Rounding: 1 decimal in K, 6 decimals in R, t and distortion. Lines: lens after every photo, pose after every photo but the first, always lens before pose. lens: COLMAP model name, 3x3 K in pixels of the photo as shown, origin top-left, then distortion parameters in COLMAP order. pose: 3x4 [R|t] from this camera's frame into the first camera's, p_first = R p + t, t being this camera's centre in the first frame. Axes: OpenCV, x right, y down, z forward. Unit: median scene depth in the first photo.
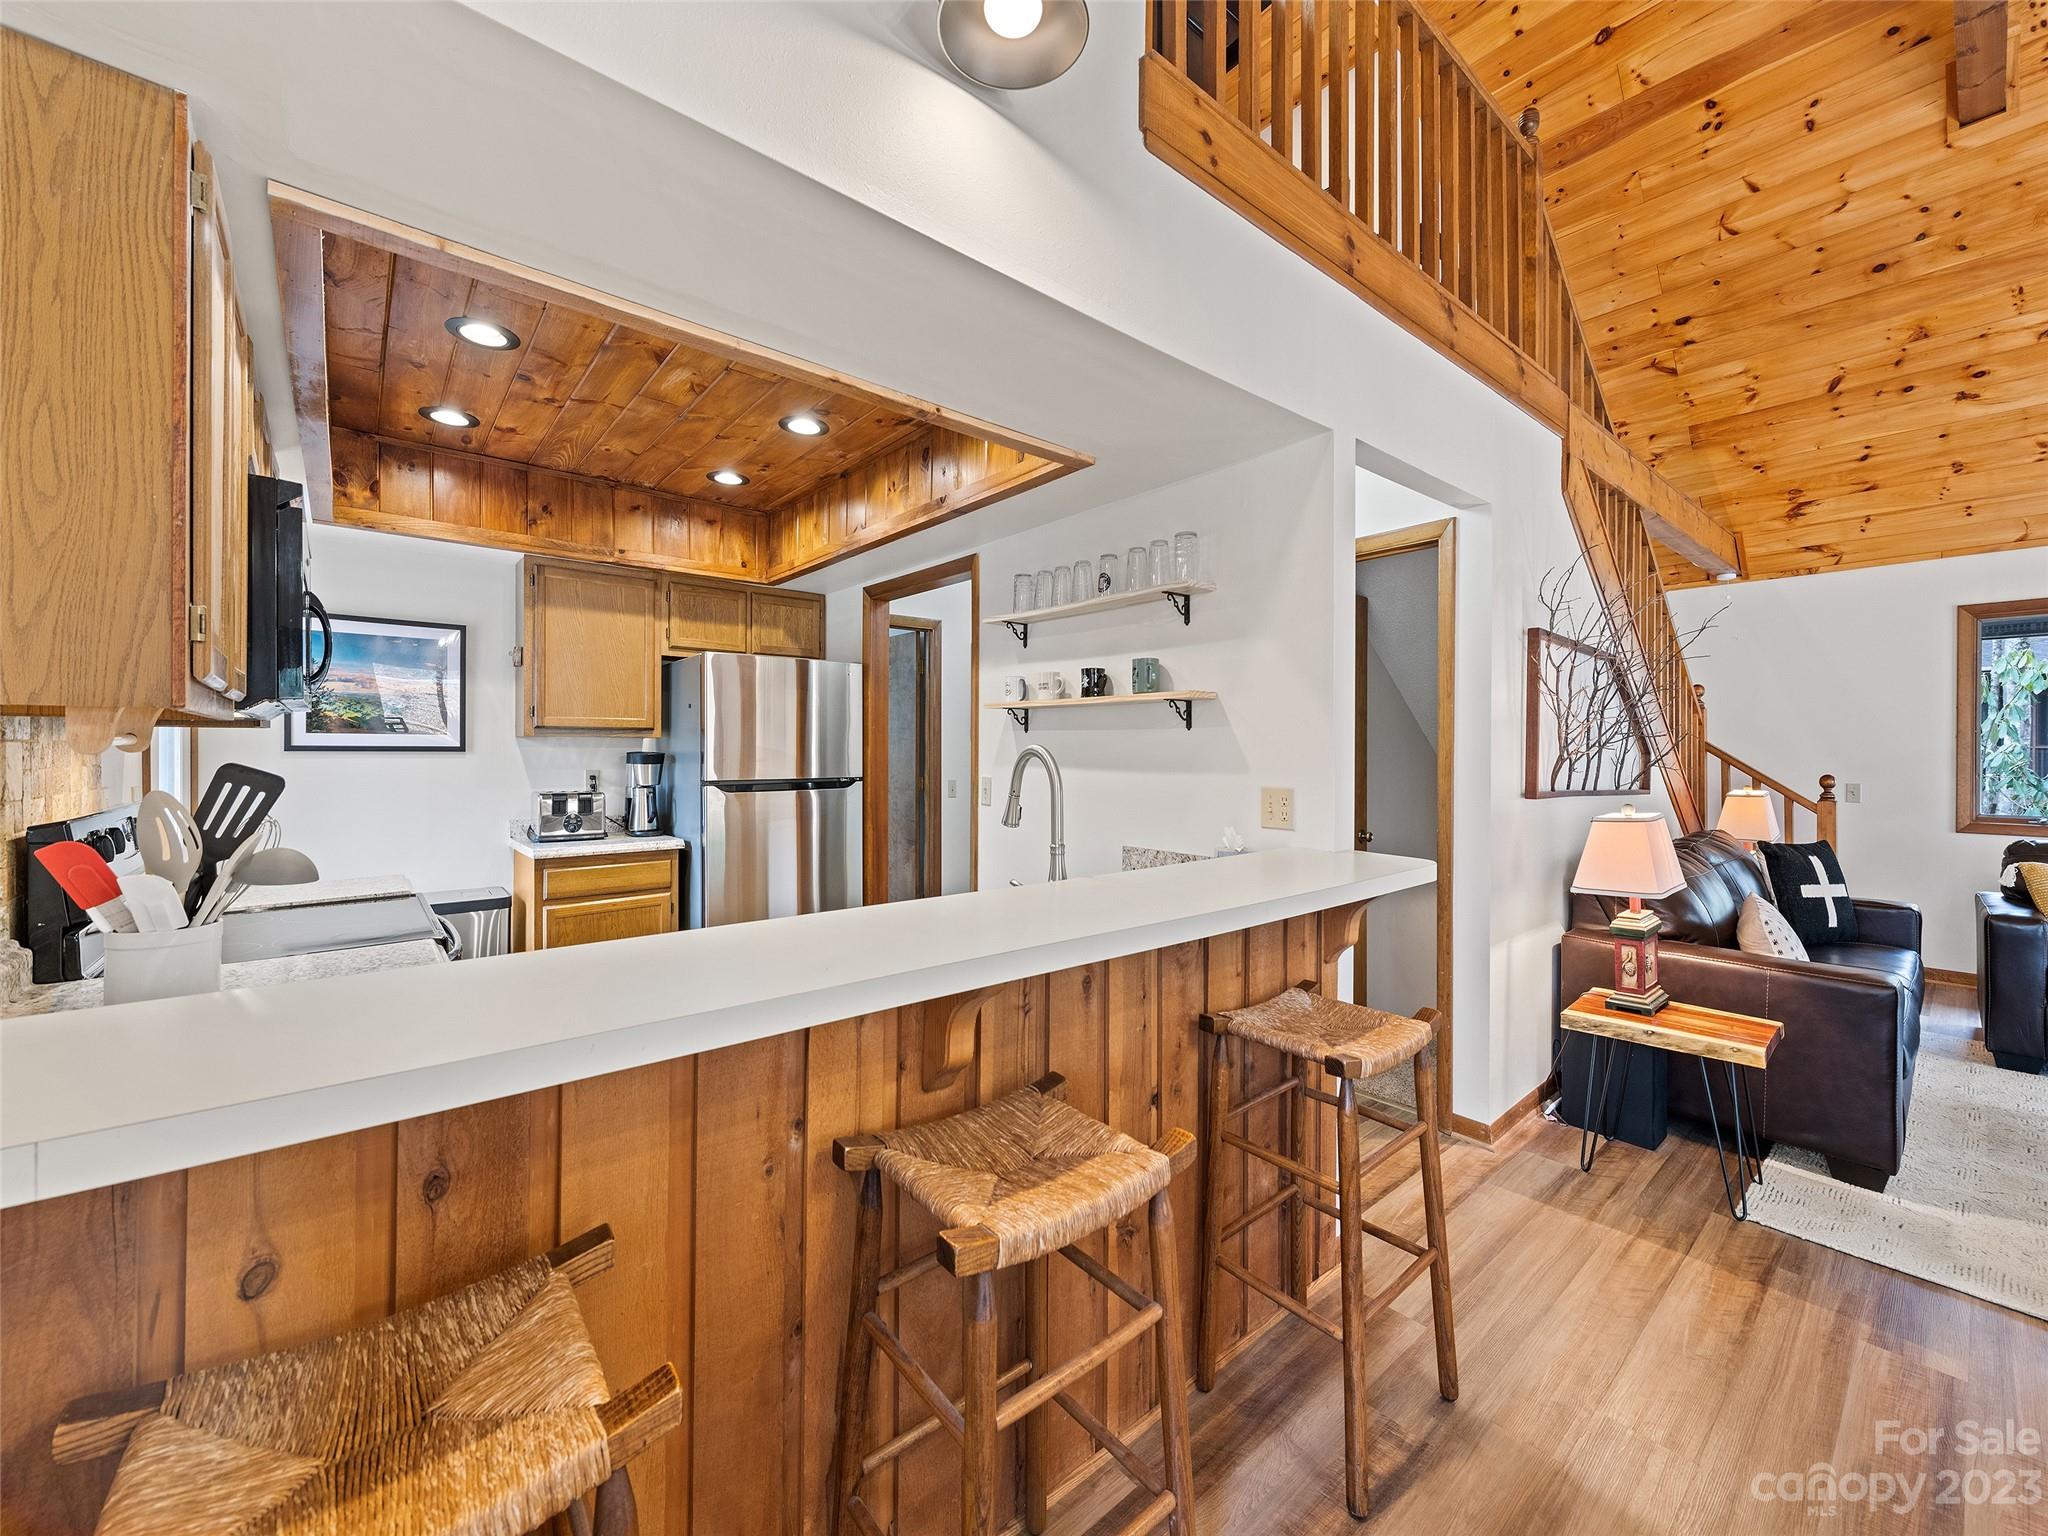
lens RADIAL K [[808.3, 0, 1019.1], [0, 808.3, 742.1], [0, 0, 1]] dist [0.014586, -0.005199]
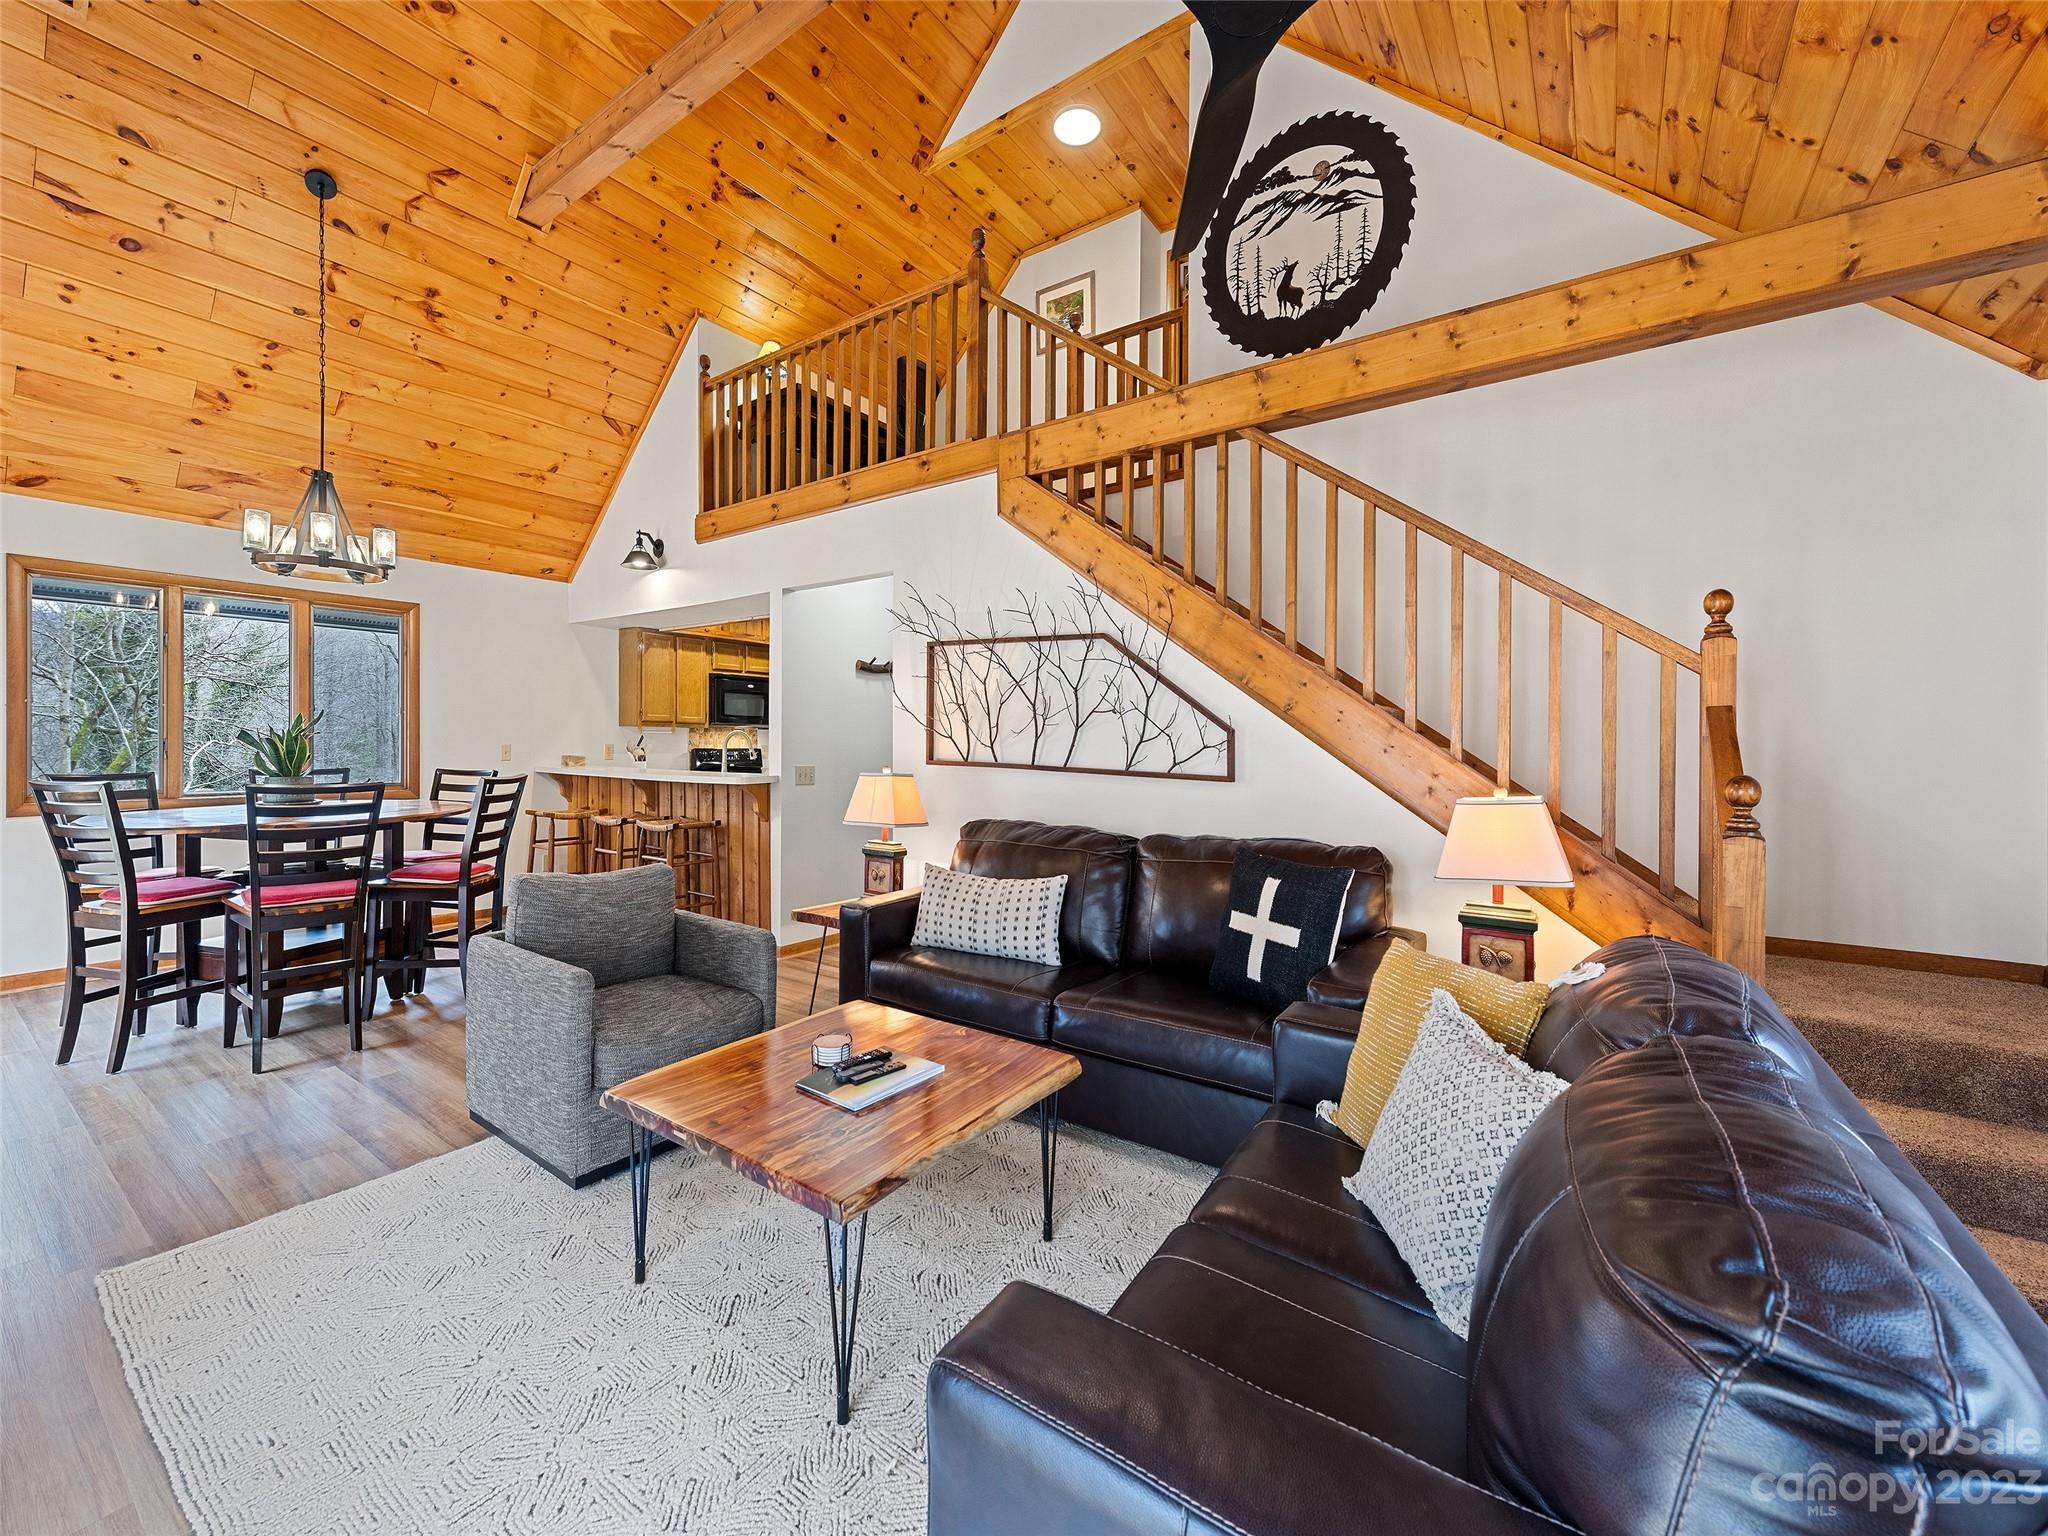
lens RADIAL K [[815.0, 0, 1020.5], [0, 815.0, 753.4], [0, 0, 1]] dist [0.014609, -0.004935]
pose [[0.251106, 0.009567, -0.967912, 1.744506], [-0.001285, 0.999954, 0.009551, 0.031871], [0.967959, -0.001155, 0.251107, 0.691423]]
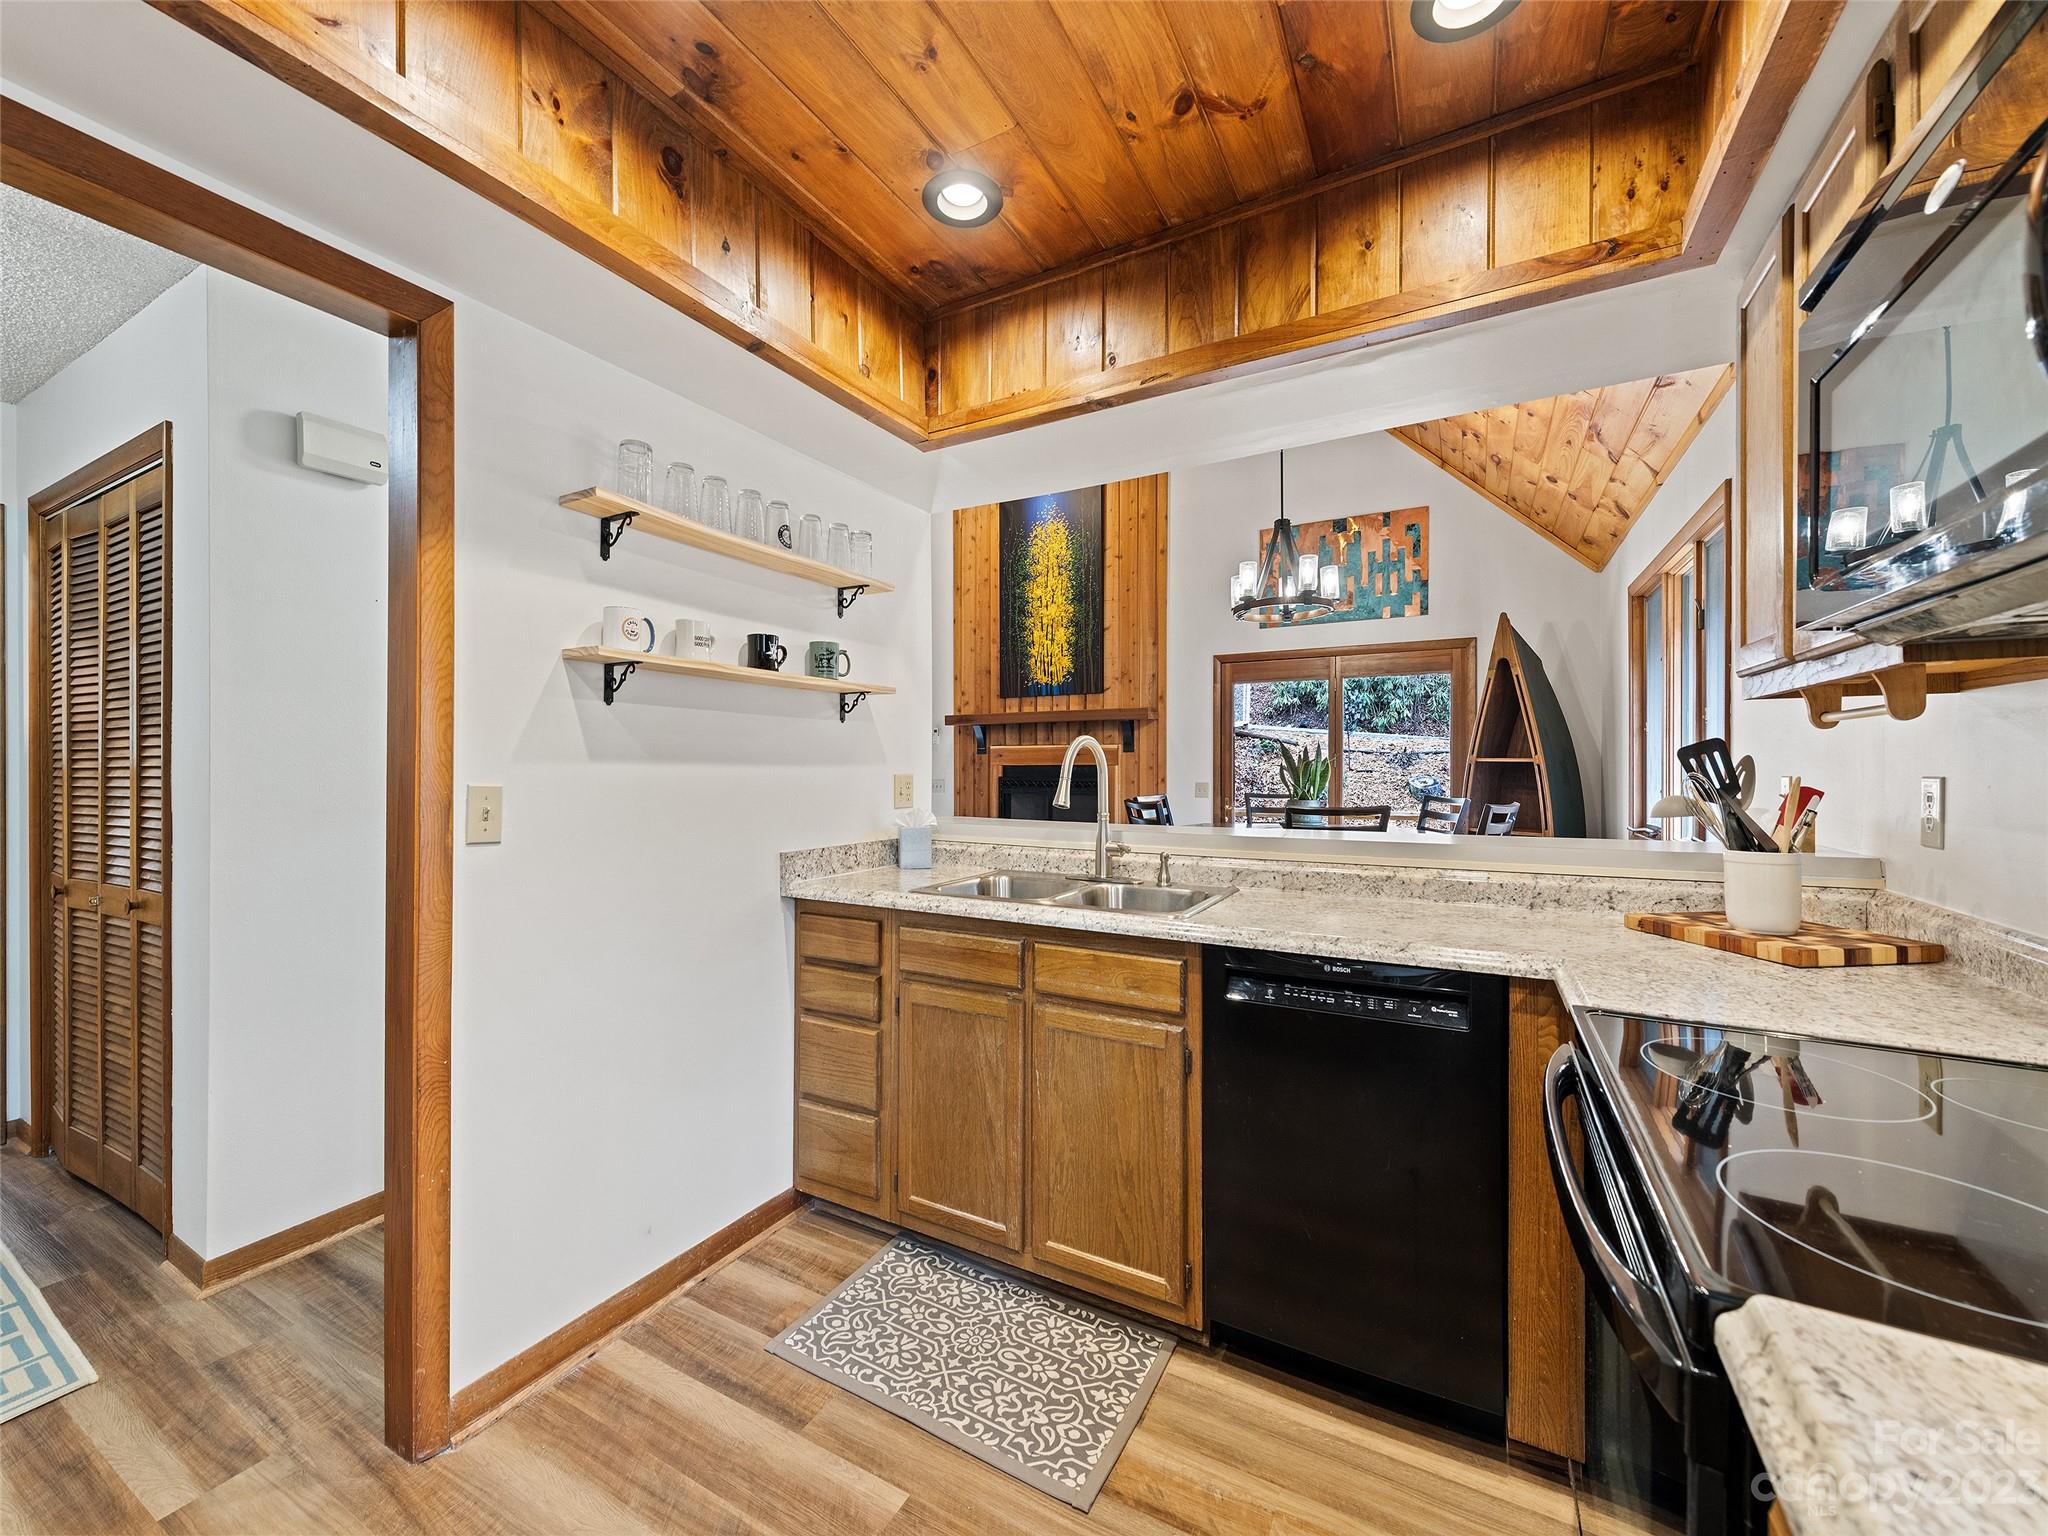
lens RADIAL K [[796.3, 0, 1024.0], [0, 796.3, 768.0], [0, 0, 1]] dist [0.018817, -0.008263]
pose [[-0.358242, -0.004569, 0.933617, -0.580926], [-0.007249, 0.999971, 0.002112, 0.027584], [-0.933600, -0.006011, -0.358265, 0.832446]]
